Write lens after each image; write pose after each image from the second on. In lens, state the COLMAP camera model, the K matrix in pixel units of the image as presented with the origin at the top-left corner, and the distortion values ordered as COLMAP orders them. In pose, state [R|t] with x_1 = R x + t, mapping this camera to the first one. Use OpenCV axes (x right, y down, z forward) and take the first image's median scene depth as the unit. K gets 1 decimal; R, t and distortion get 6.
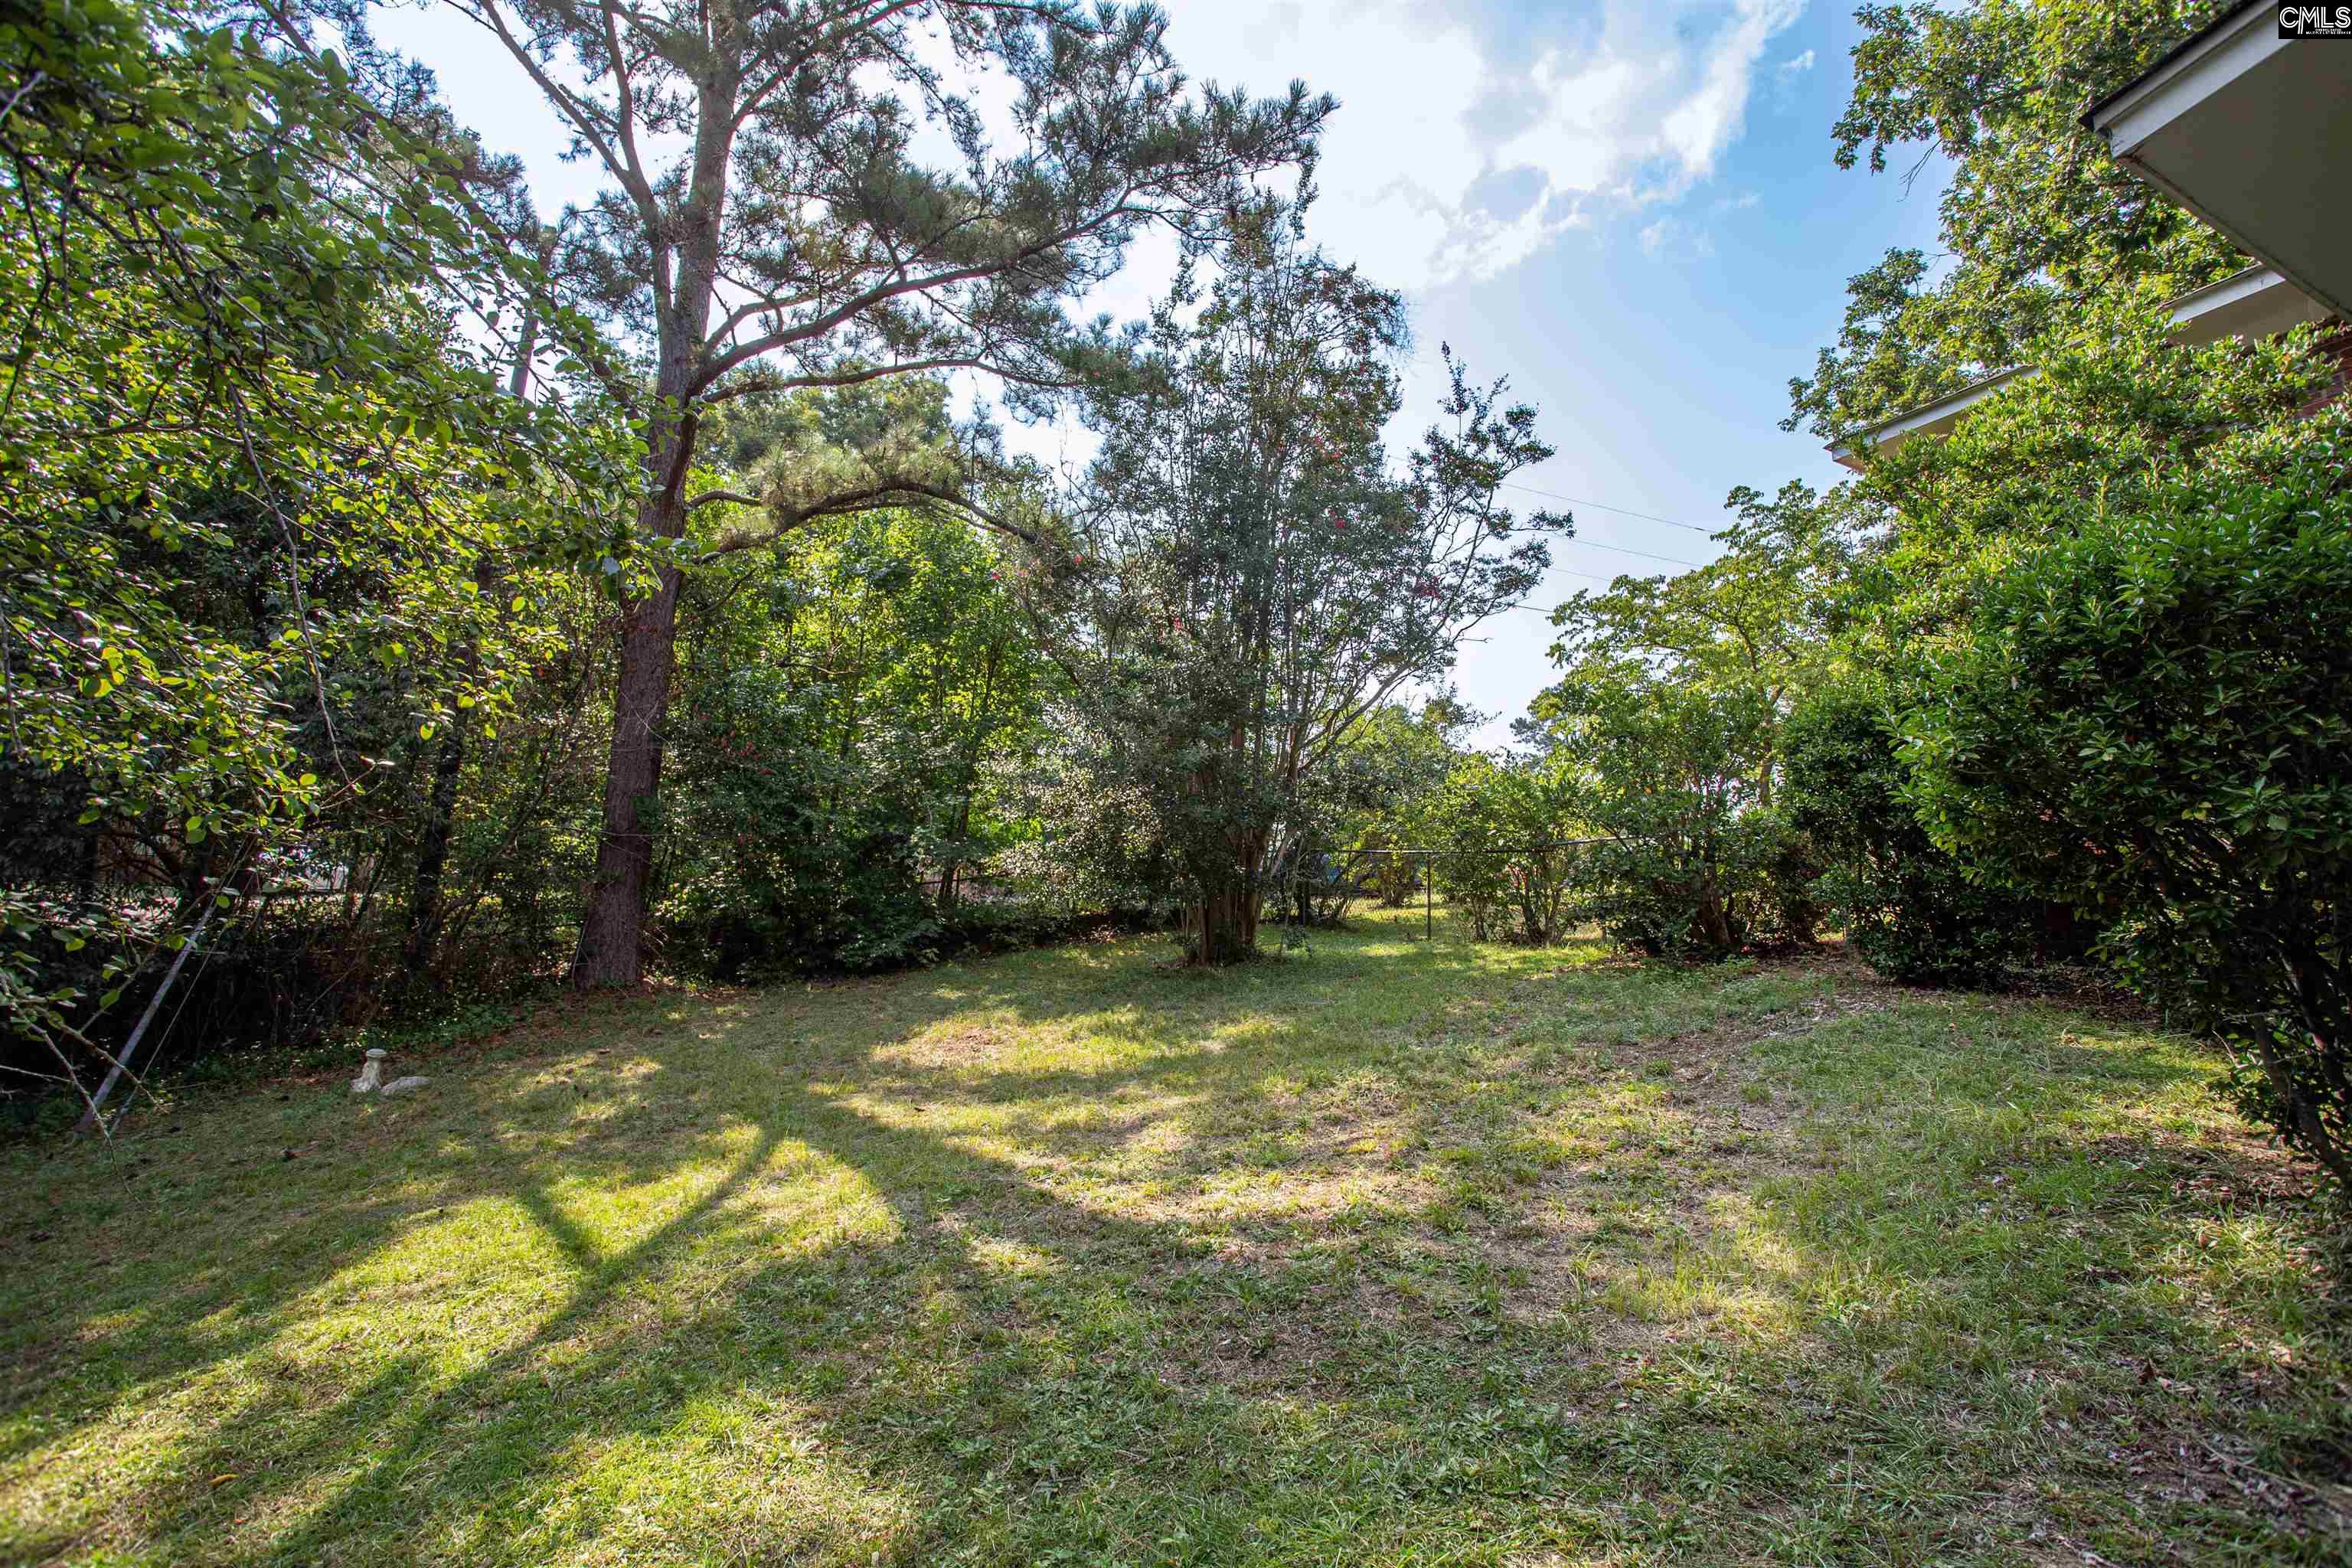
lens RADIAL K [[1156.7, 0, 1183.1], [0, 1156.7, 785.4], [0, 0, 1]] dist [-0.070102, 0.032830]
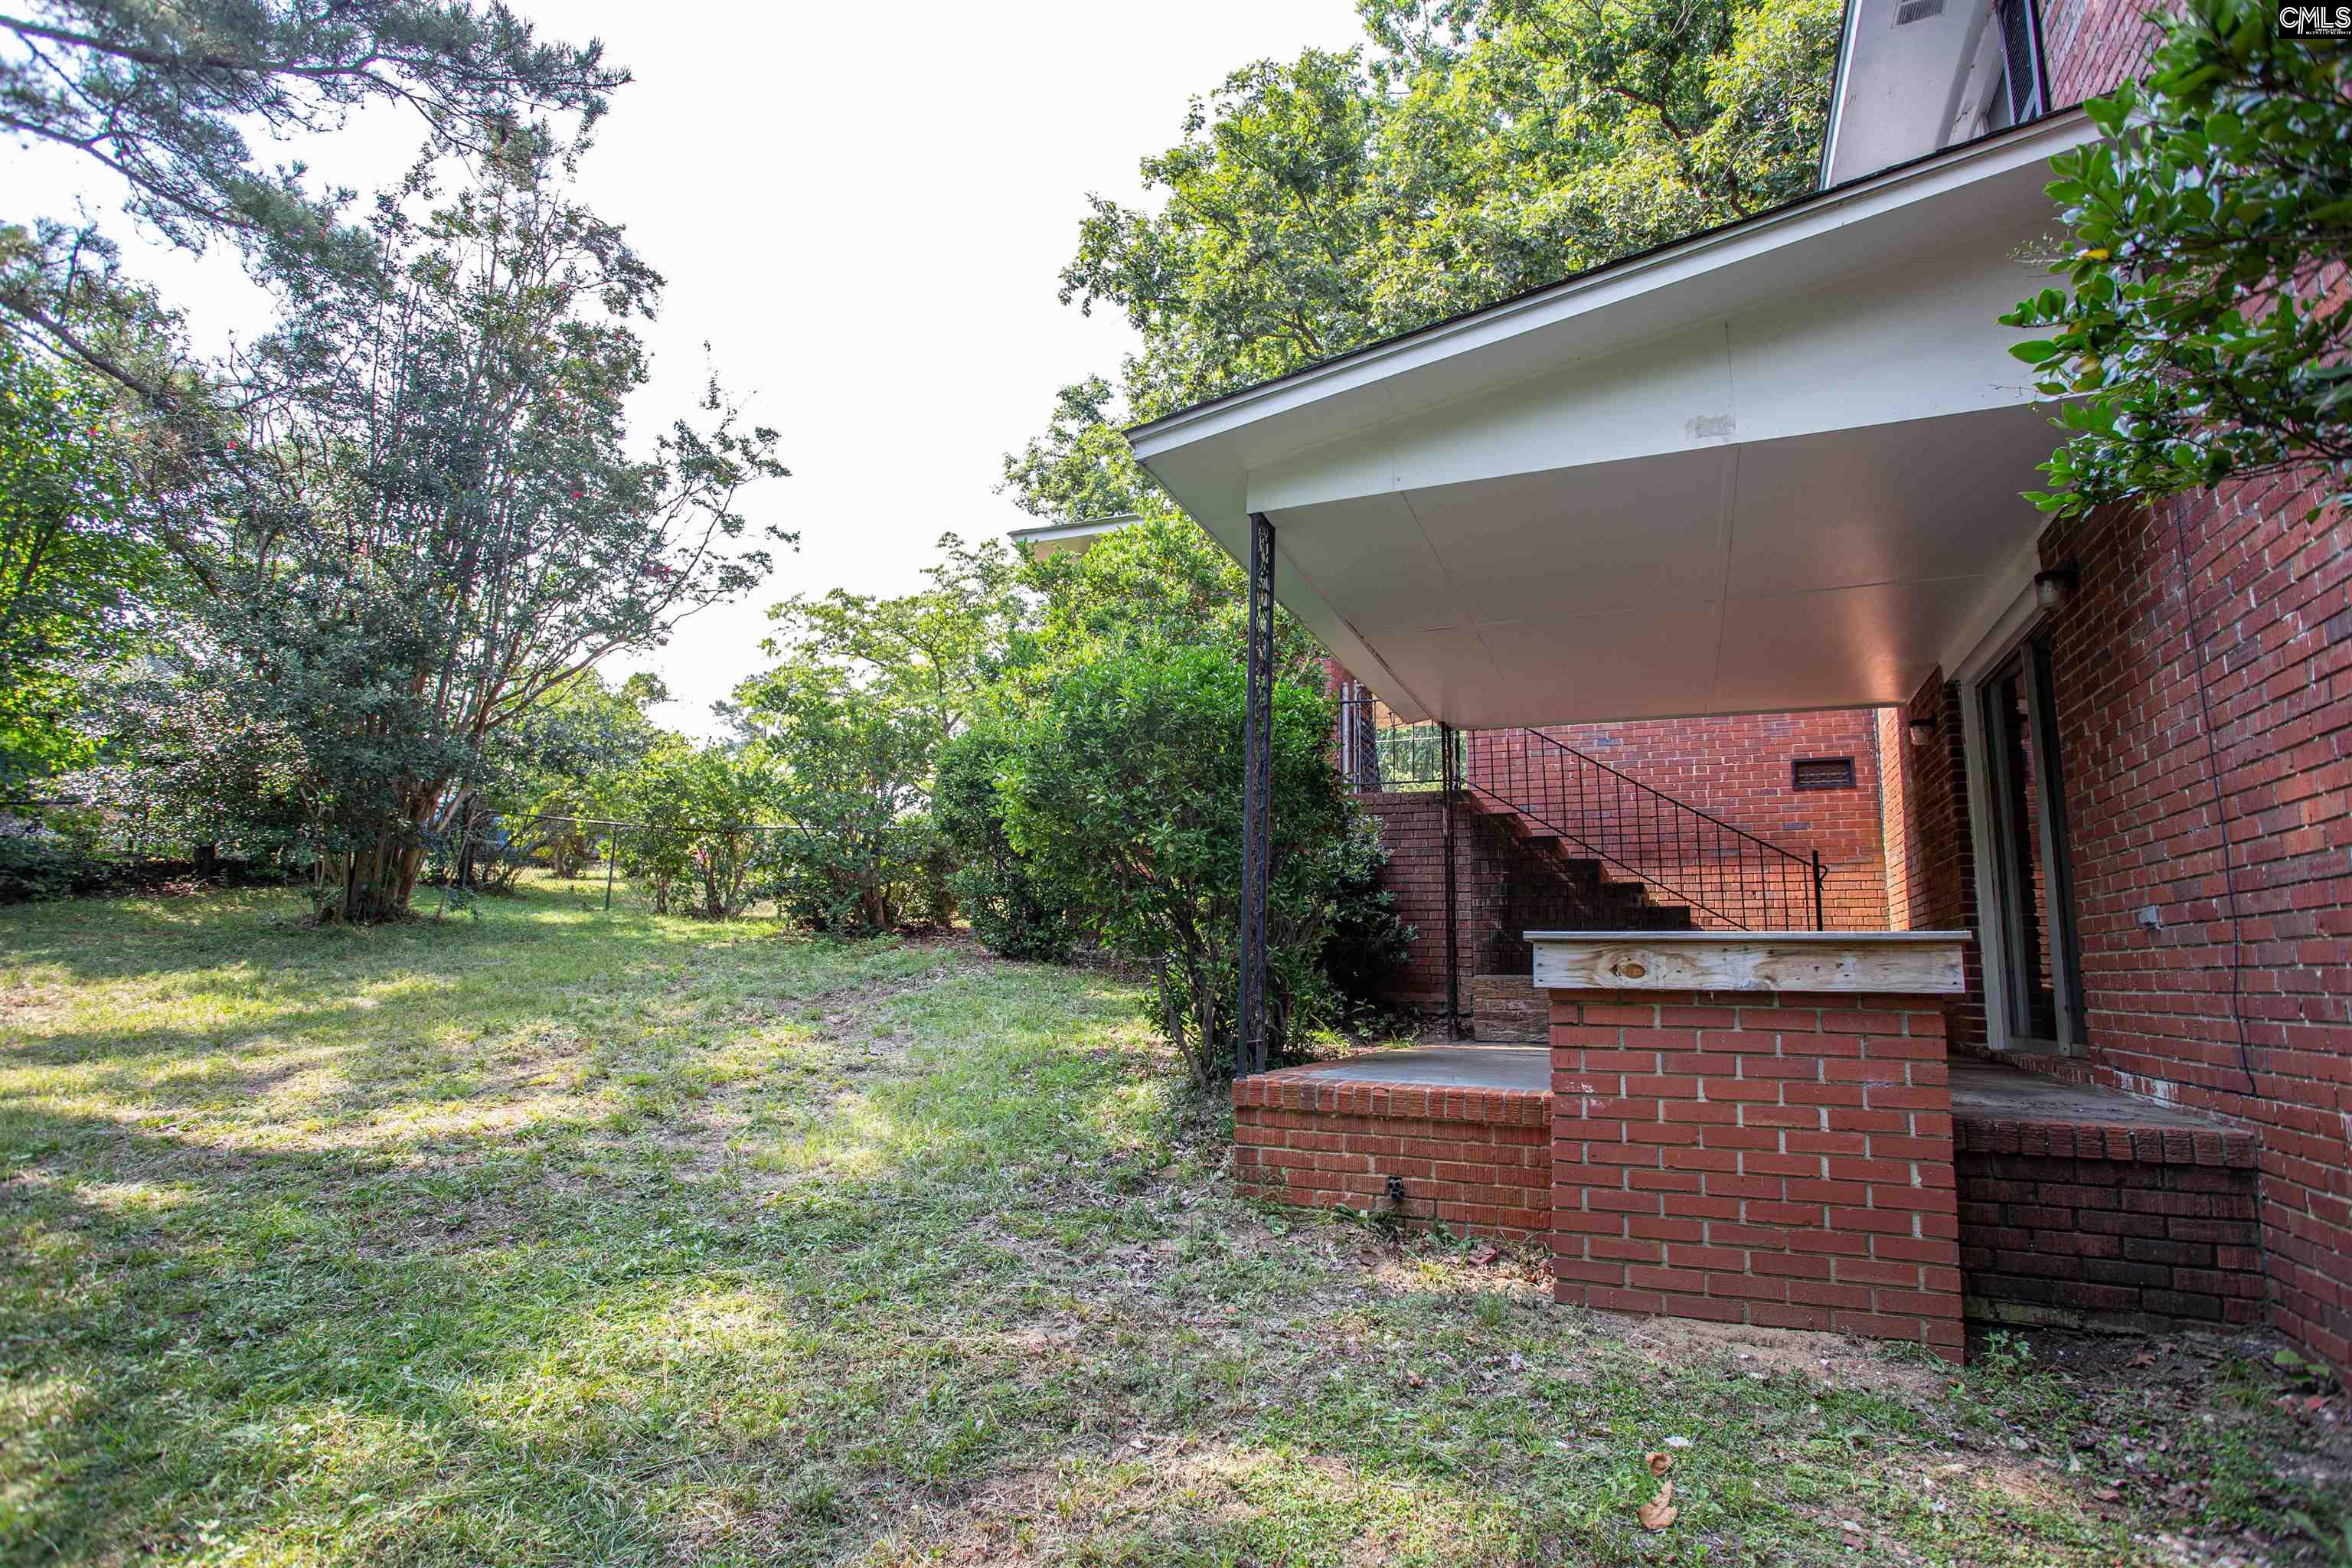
lens RADIAL K [[1156.7, 0, 1183.1], [0, 1156.7, 785.4], [0, 0, 1]] dist [-0.070102, 0.032830]
pose [[0.771982, 0.113556, 0.625419, -0.040139], [-0.118690, 0.992360, -0.033677, -0.001283], [-0.624465, -0.048233, 0.779562, -0.108148]]
